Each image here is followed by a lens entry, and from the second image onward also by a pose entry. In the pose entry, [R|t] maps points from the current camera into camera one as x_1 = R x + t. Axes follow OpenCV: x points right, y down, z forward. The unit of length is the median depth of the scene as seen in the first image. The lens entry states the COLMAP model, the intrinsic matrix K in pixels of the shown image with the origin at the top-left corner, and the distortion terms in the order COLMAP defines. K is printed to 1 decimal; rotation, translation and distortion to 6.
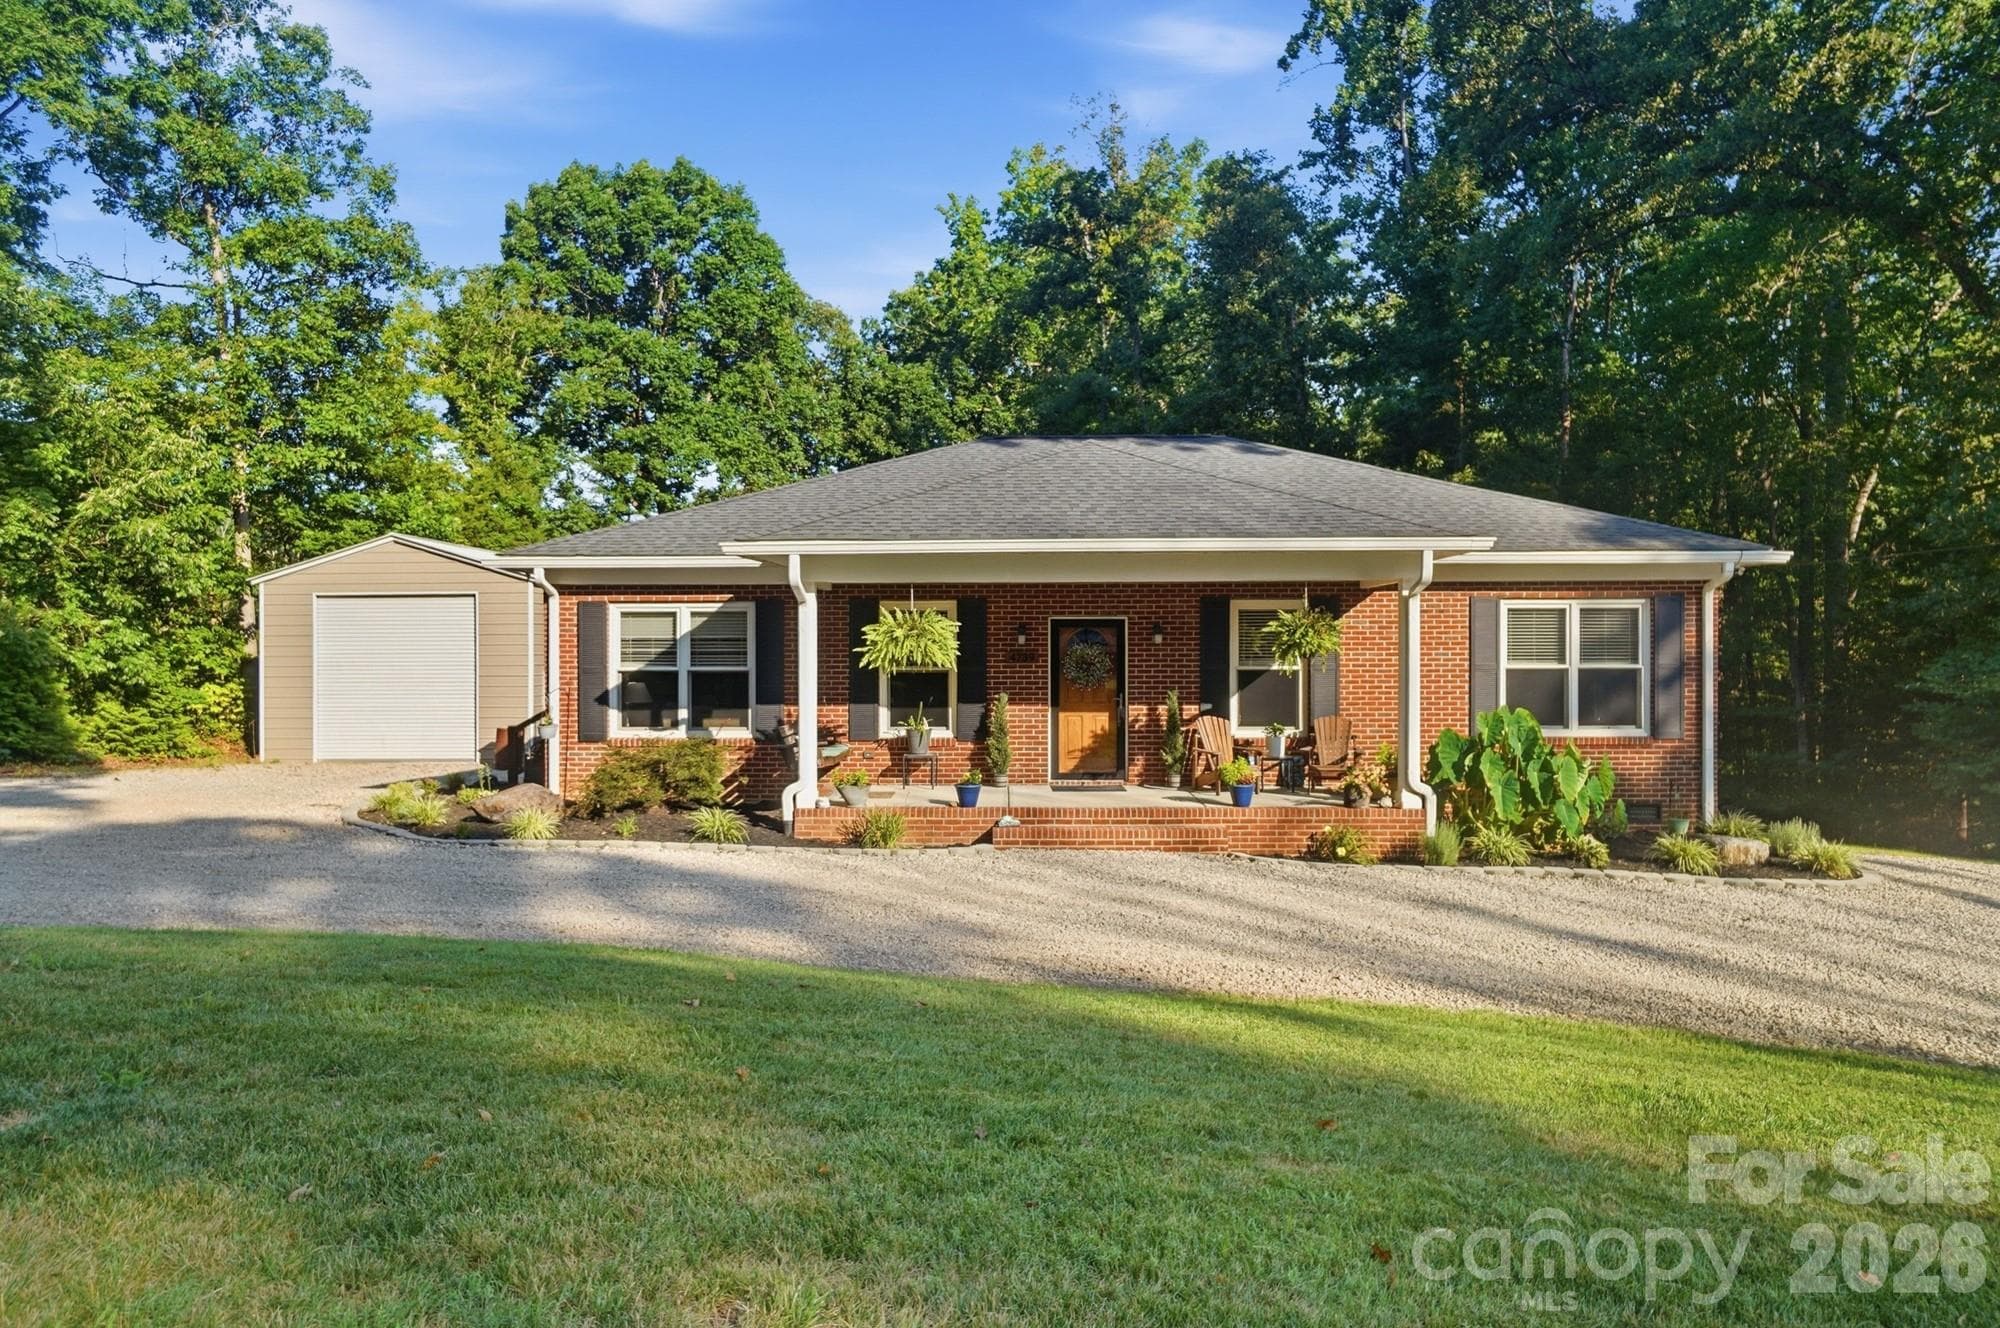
lens RADIAL K [[1312.2, 0, 1038.5], [0, 1312.2, 649.7], [0, 0, 1]] dist [0.005916, 0.012021]
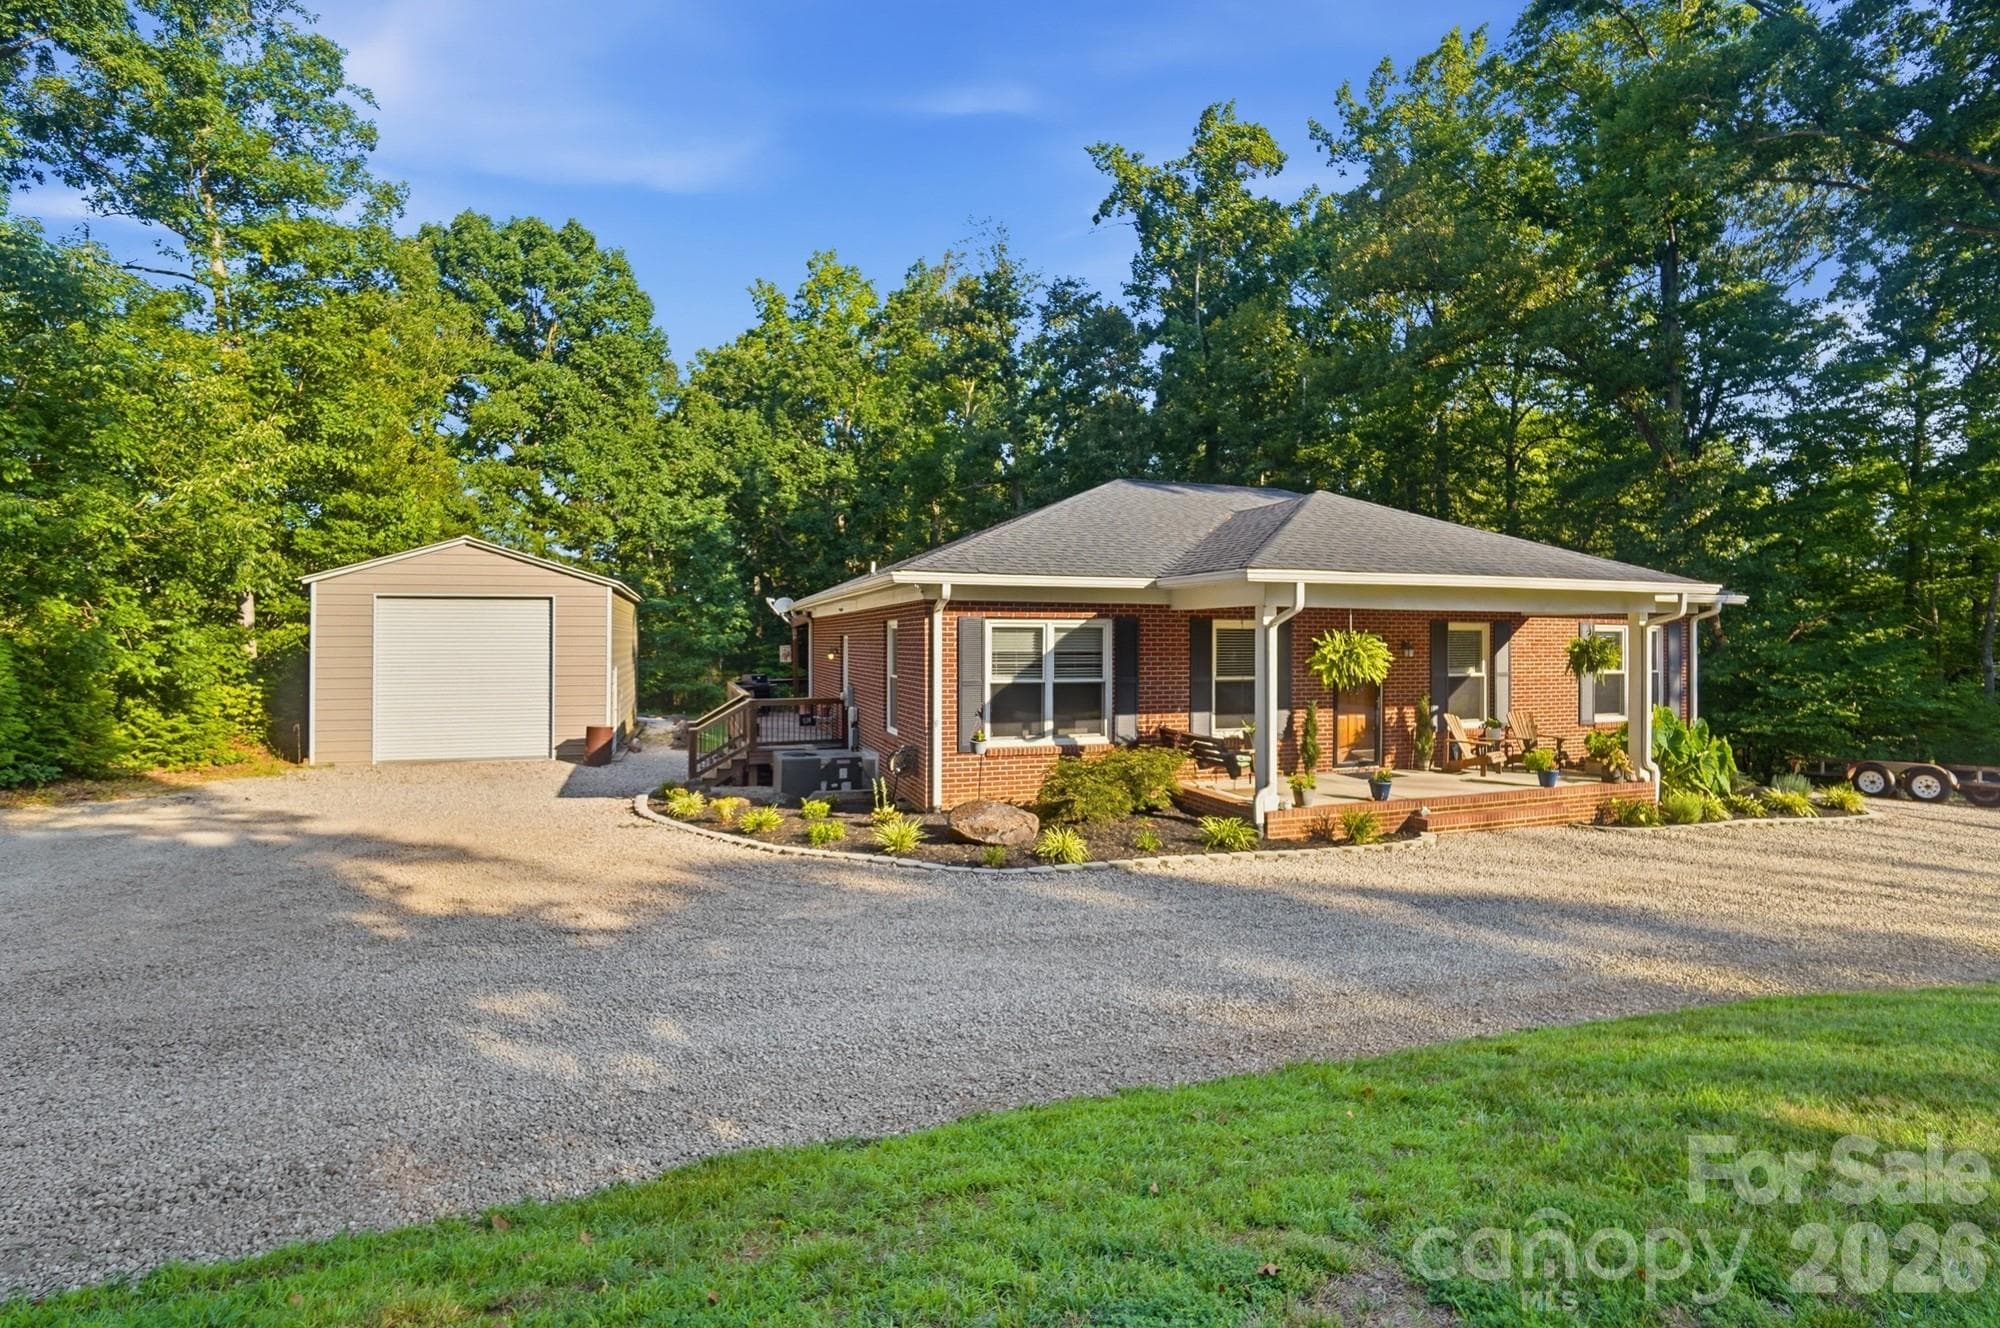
lens RADIAL K [[939.9, 0, 1022.3], [0, 939.9, 638.6], [0, 0, 1]] dist [-0.043525, 0.002566]
pose [[0.933377, 0.004426, 0.358871, -0.564717], [-0.004987, 0.999987, 0.000636, -0.020539], [-0.358864, -0.002383, 0.933387, 0.294549]]
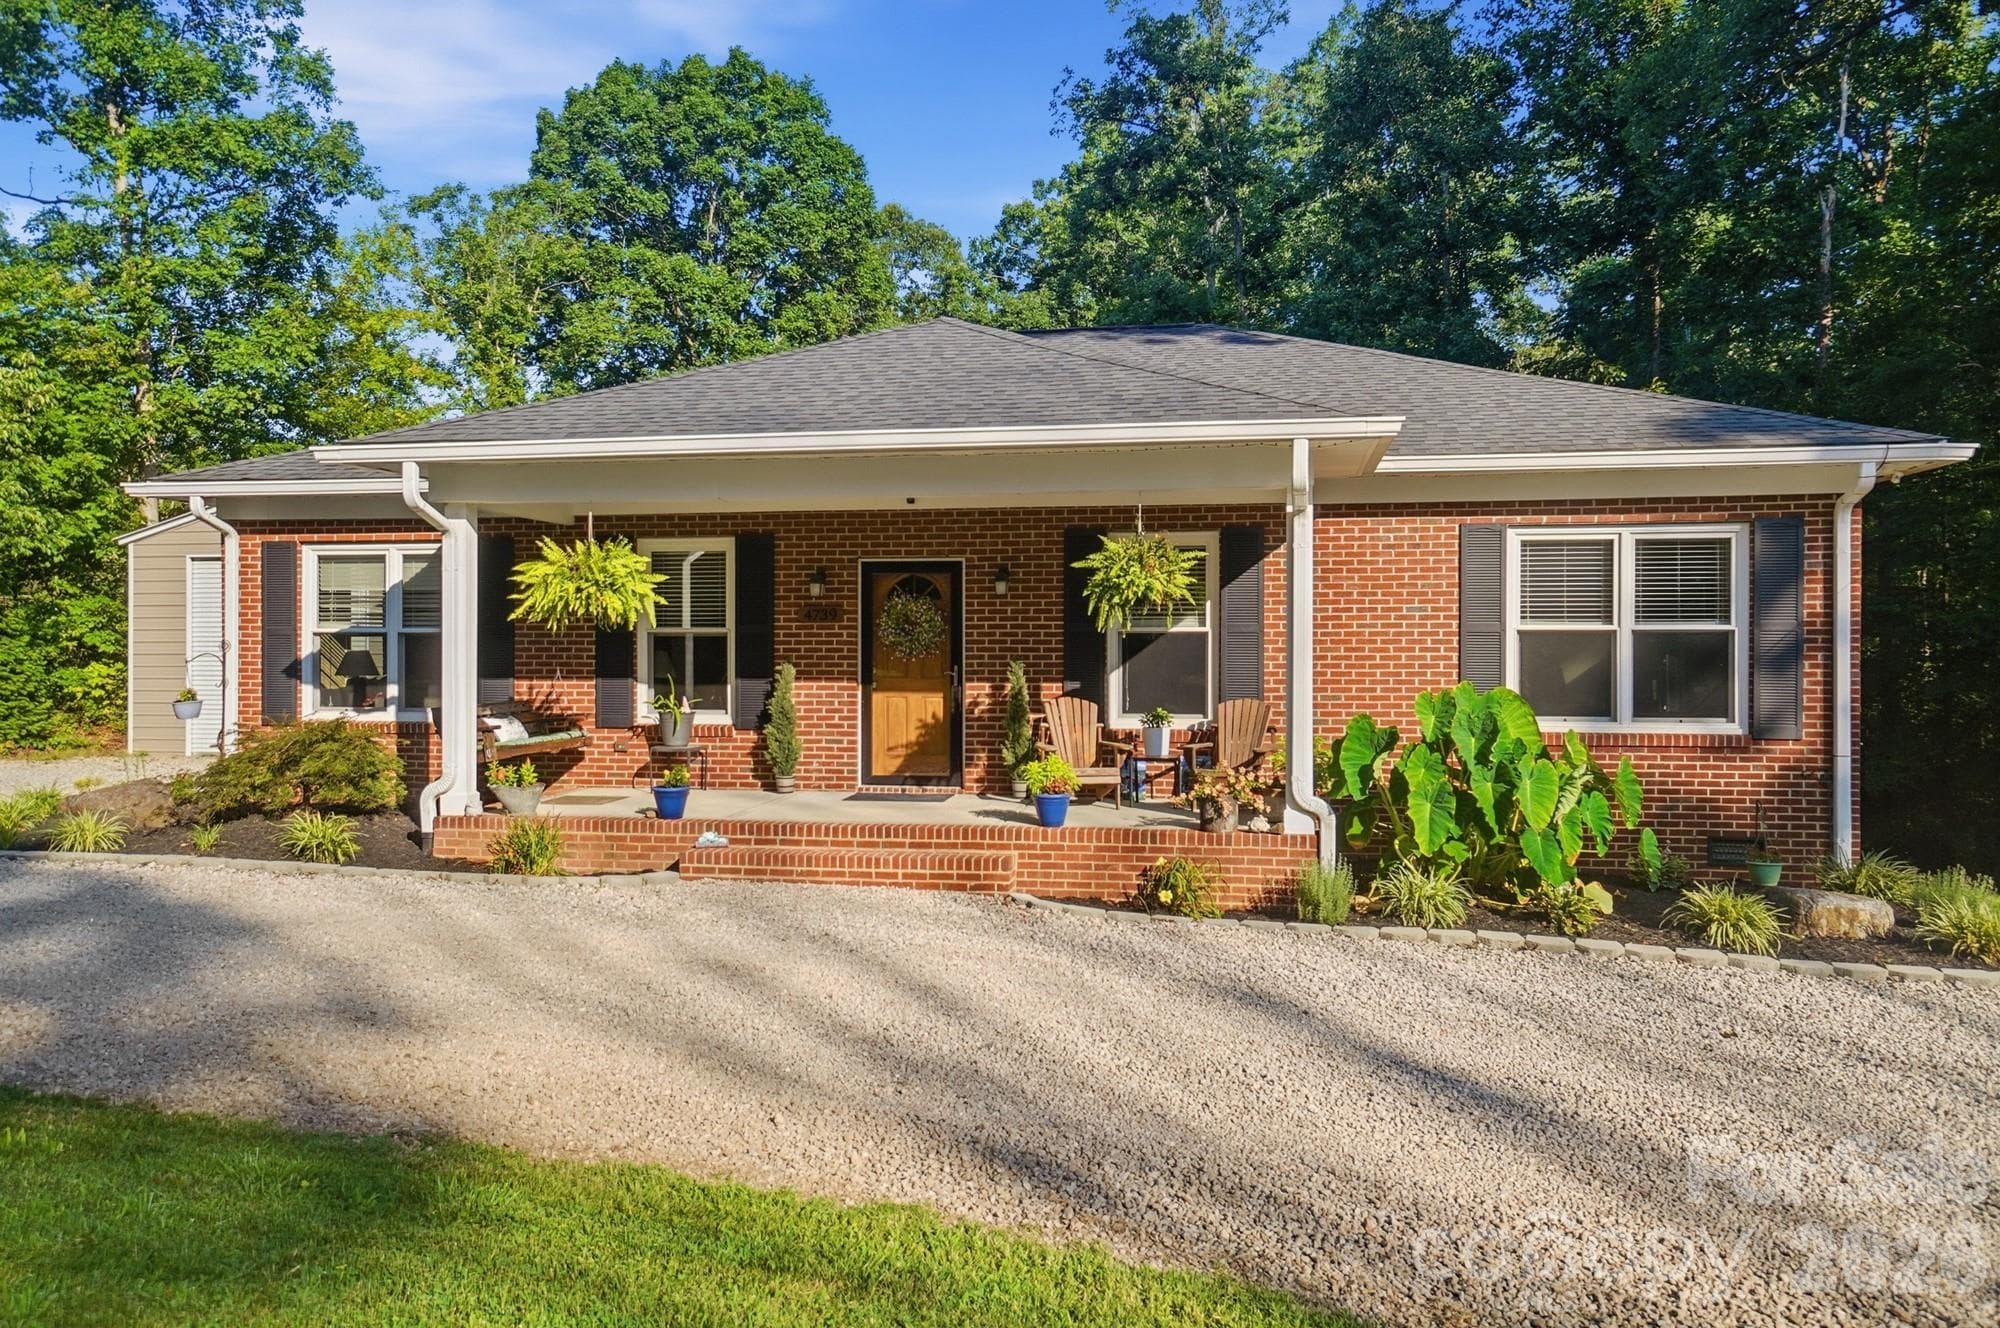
lens RADIAL K [[1511.1, 0, 1045.3], [0, 1511.1, 647.8], [0, 0, 1]] dist [0.046229, 0.006261]
pose [[0.987260, 0.002704, -0.159093, 0.239796], [-0.002546, 0.999996, 0.001194, 0.022525], [0.159096, -0.000773, 0.987263, 0.193542]]
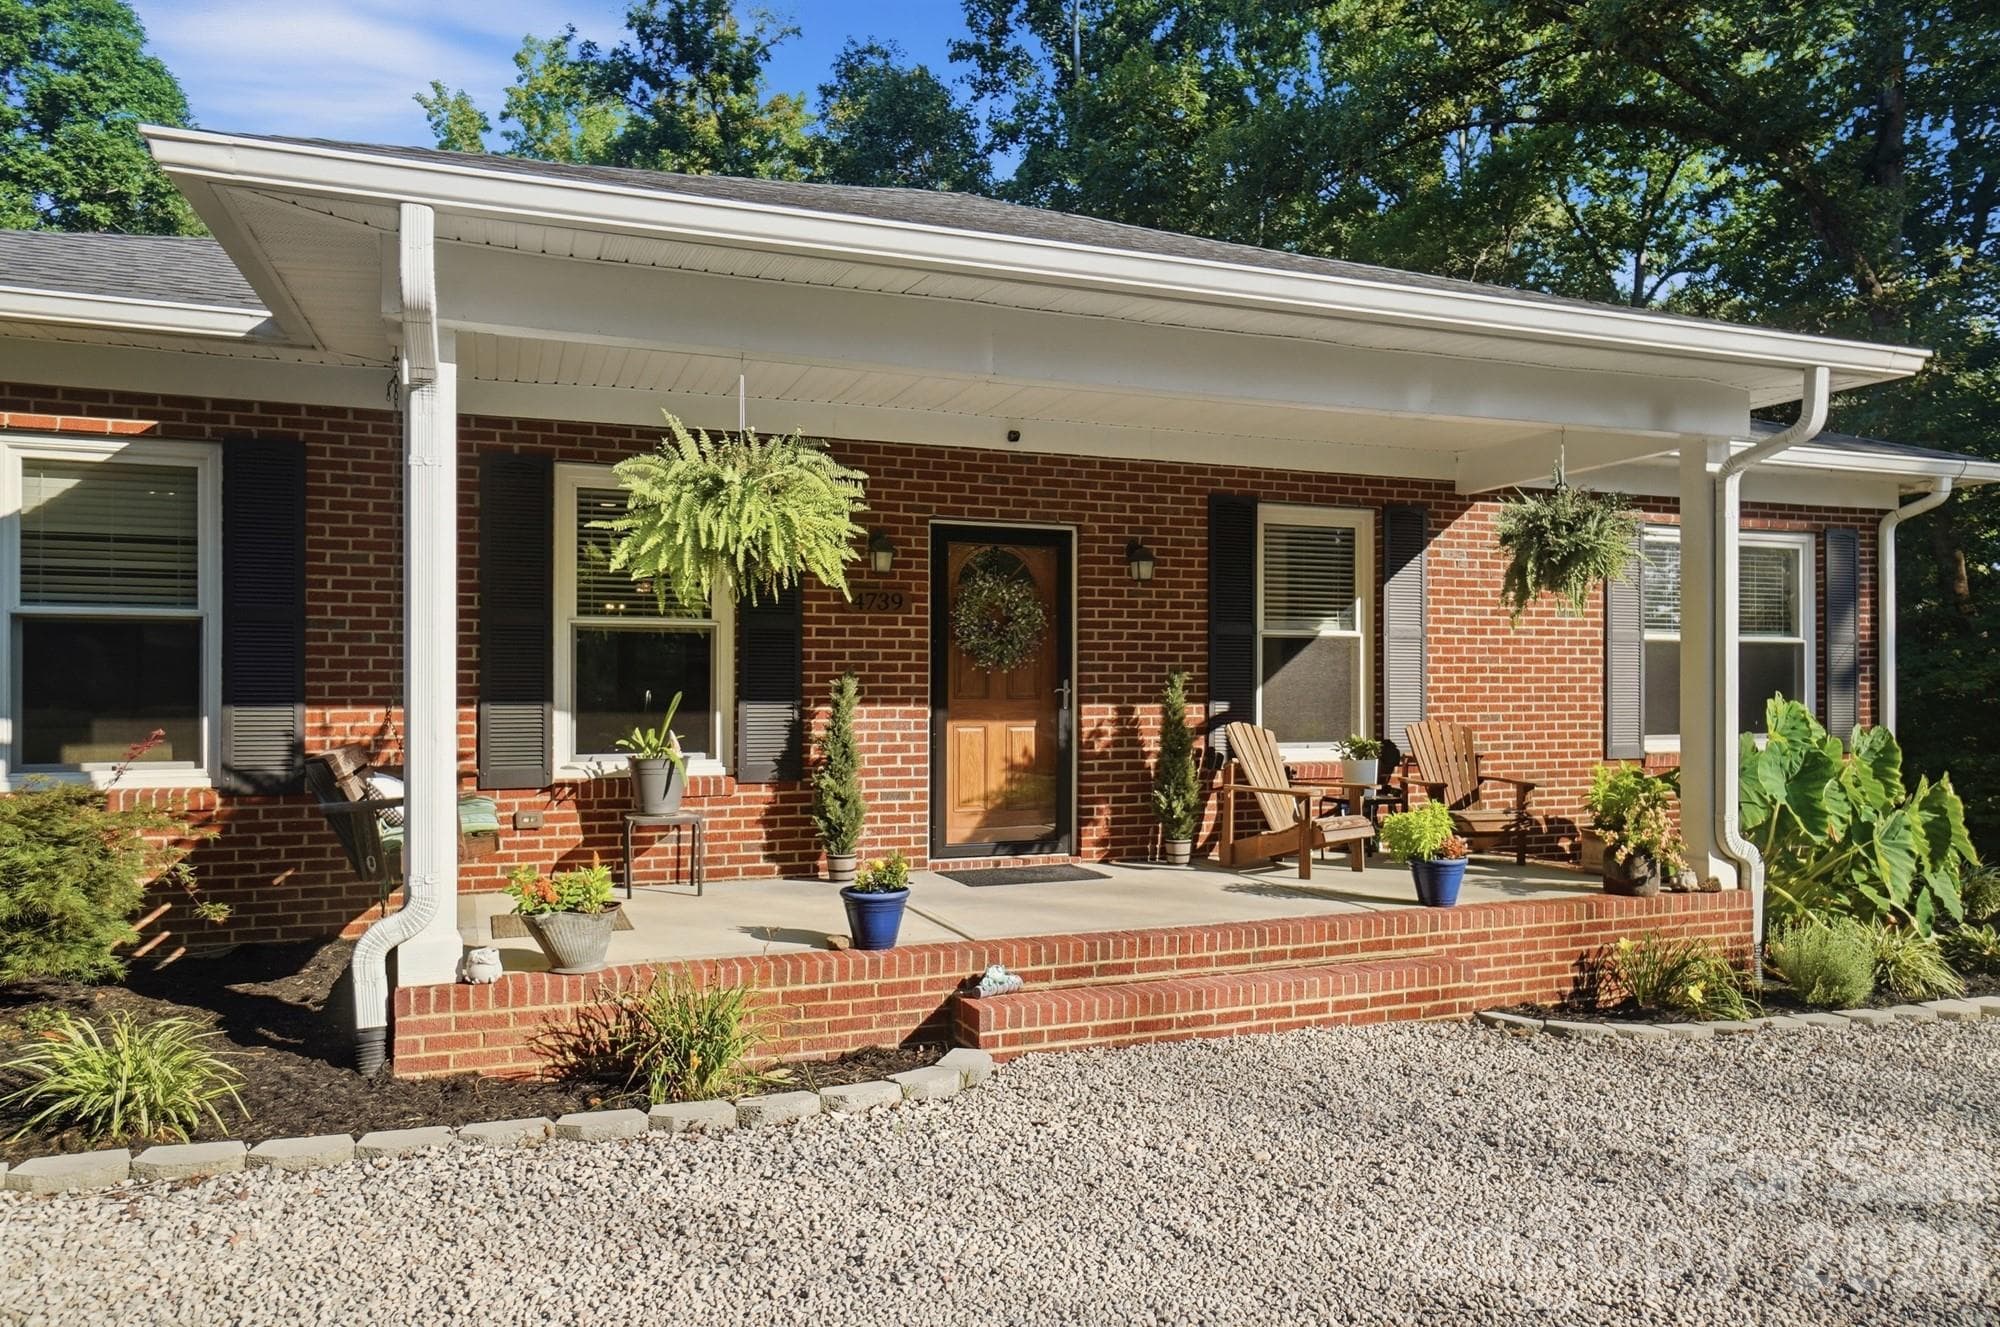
lens RADIAL K [[1312.2, 0, 1021.7], [0, 1312.2, 703.5], [0, 0, 1]] dist [0.005916, 0.012021]
pose [[0.927641, -0.003437, 0.373458, -0.139111], [-0.001485, 0.999916, 0.012892, 0.035876], [-0.373471, -0.012514, 0.927558, 0.537041]]
